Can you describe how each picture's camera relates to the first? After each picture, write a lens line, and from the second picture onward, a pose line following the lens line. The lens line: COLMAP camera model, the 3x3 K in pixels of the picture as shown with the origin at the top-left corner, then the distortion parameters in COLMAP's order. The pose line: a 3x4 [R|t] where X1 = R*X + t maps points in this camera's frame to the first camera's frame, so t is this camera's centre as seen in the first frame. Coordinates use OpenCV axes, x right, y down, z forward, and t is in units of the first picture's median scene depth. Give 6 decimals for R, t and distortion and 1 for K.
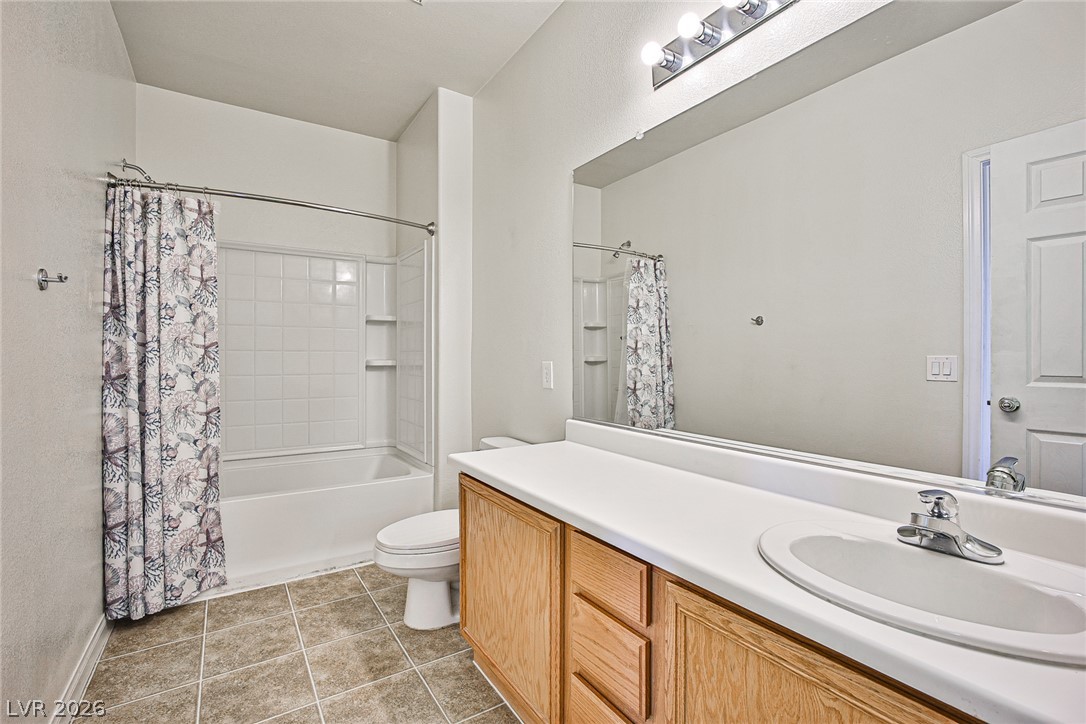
lens RADIAL K [[489.5, 0, 542.4], [0, 489.5, 356.2], [0, 0, 1]] dist [-0.037610, 0.015245]
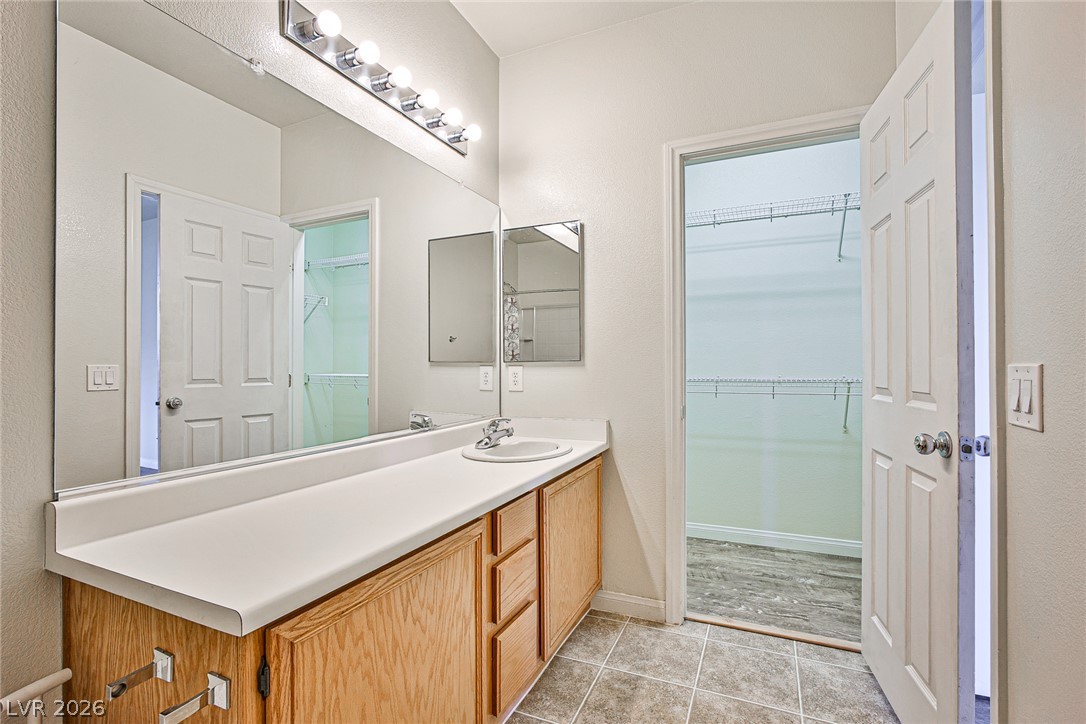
lens RADIAL K [[489.5, 0, 541.8], [0, 489.5, 362.6], [0, 0, 1]] dist [-0.037610, 0.015245]
pose [[-0.526566, 0.003683, 0.850126, -0.955477], [0.007357, 0.999973, 0.000224, 0.001997], [-0.850102, 0.006372, -0.526579, 1.472634]]
